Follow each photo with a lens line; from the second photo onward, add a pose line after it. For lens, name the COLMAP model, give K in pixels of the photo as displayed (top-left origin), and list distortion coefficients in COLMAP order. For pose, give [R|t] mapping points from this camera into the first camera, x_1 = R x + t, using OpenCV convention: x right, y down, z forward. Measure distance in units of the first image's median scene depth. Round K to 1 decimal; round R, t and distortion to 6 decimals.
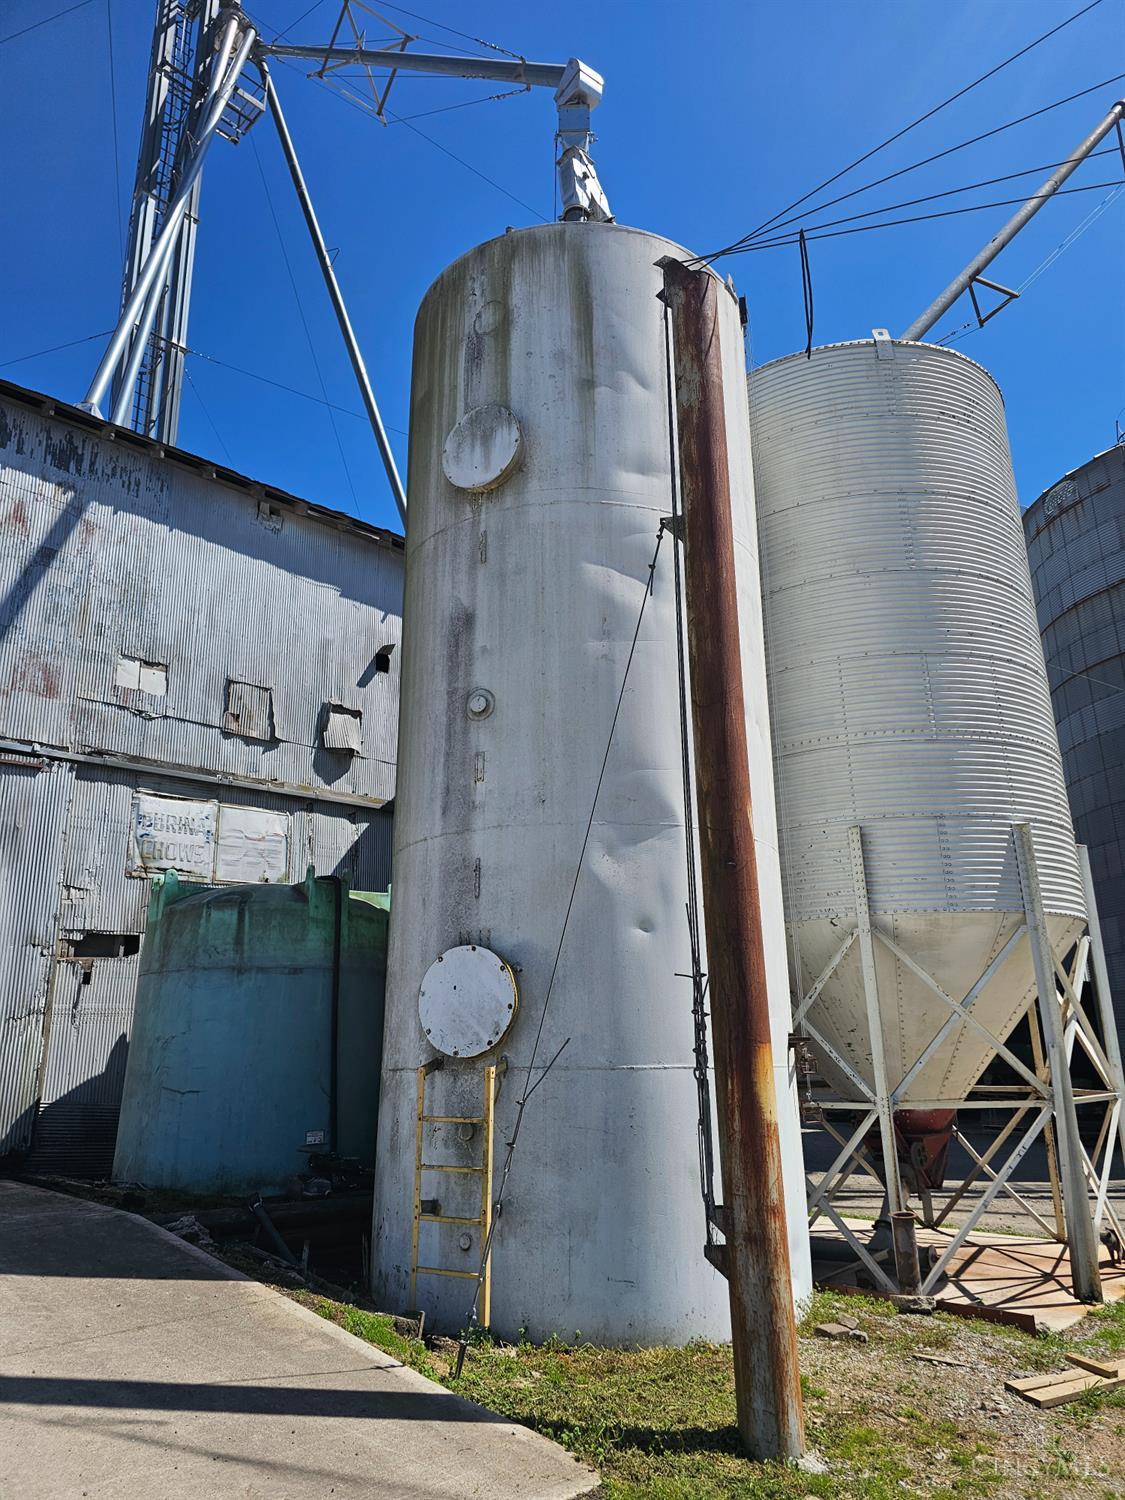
lens RADIAL K [[980.4, 0, 565.0], [0, 980.4, 755.5], [0, 0, 1]] dist [0.059967, -0.051872]
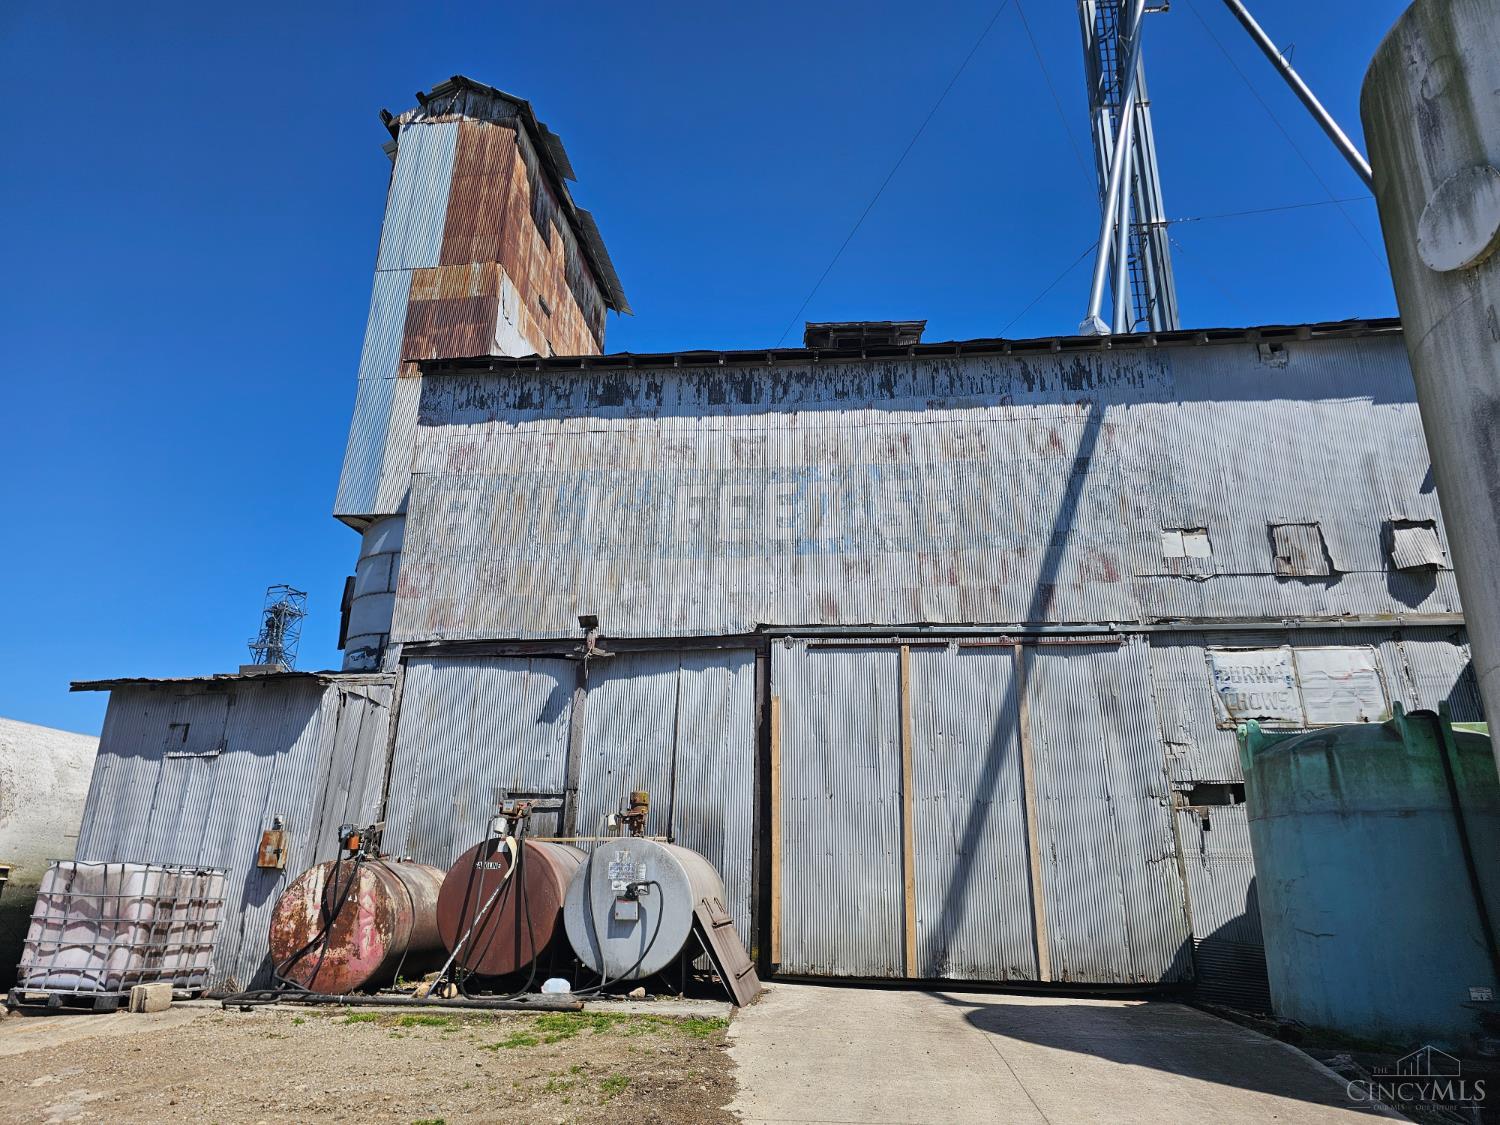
lens RADIAL K [[980.4, 0, 750.0], [0, 980.4, 562.5], [0, 0, 1]] dist [0.059967, -0.051872]
pose [[0.623304, -0.226063, -0.748590, 0.085899], [0.195864, 0.971919, -0.130421, -0.012458], [0.757053, -0.065330, 0.650079, -0.070948]]
